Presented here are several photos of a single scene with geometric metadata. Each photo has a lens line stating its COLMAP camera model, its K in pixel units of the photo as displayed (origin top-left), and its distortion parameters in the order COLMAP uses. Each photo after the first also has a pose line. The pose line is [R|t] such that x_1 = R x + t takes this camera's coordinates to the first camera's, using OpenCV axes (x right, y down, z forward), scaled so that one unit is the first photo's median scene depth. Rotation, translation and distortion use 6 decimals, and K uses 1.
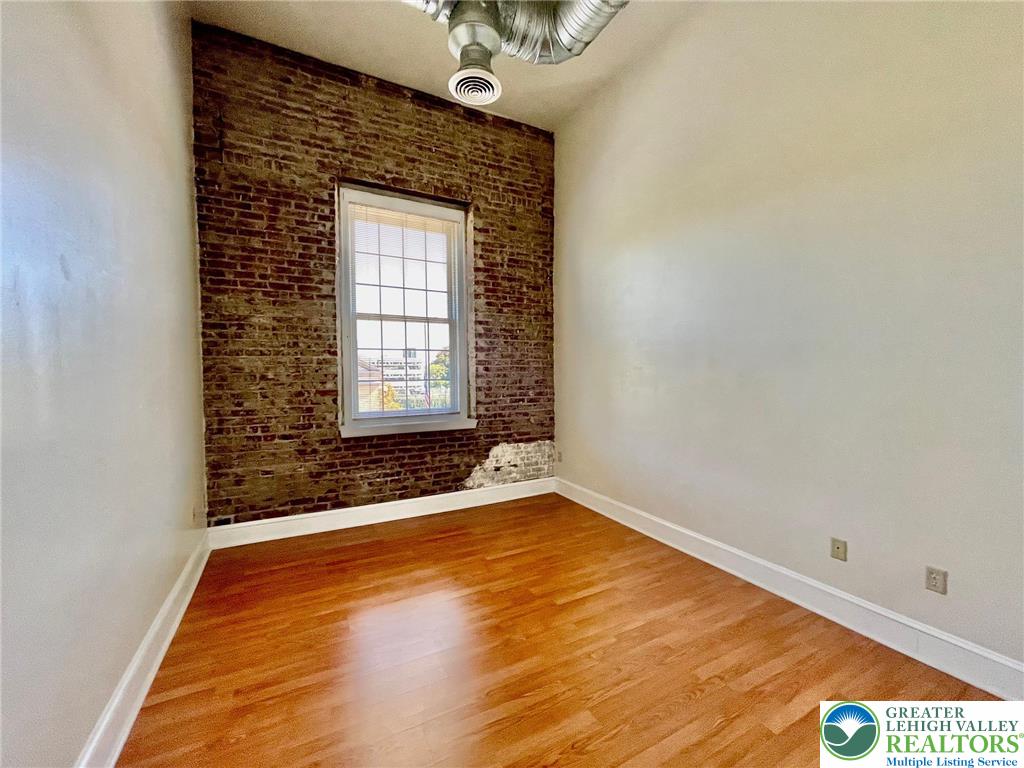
lens RADIAL K [[411.9, 0, 514.8], [0, 411.9, 384.3], [0, 0, 1]] dist [-0.003768, 0.000717]
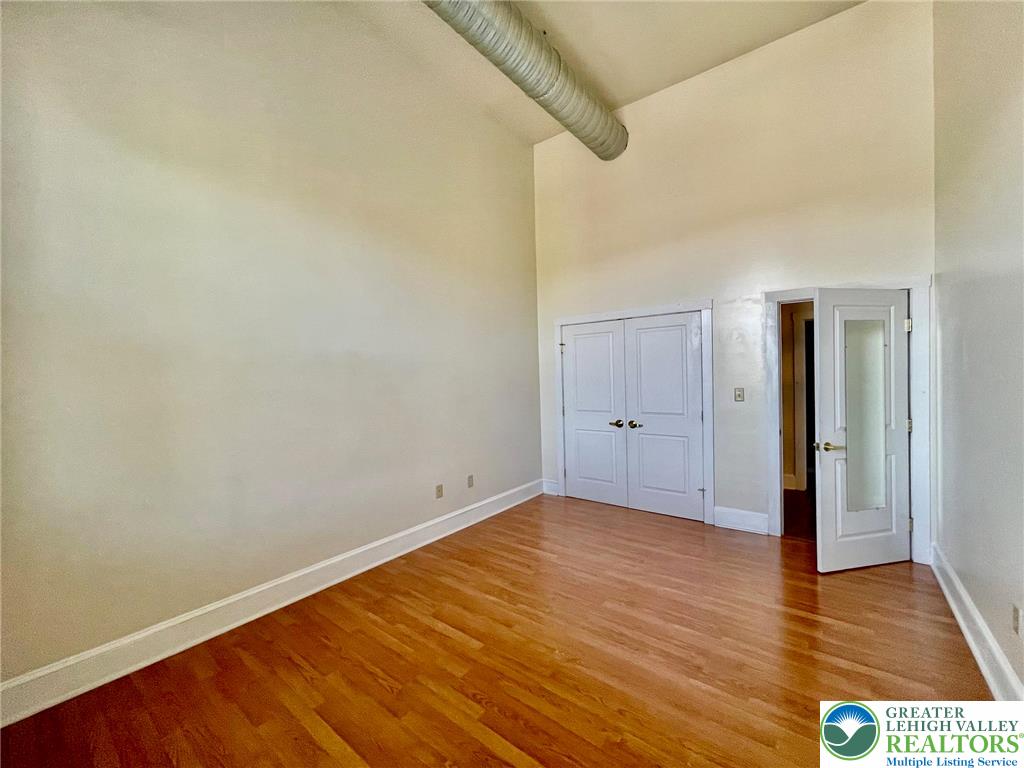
lens RADIAL K [[411.9, 0, 518.0], [0, 411.9, 381.8], [0, 0, 1]] dist [-0.003768, 0.000717]
pose [[-0.398160, -0.007684, 0.917284, -0.694645], [0.056695, 0.997847, 0.032968, -0.044968], [-0.915562, 0.065132, -0.396868, 1.196416]]
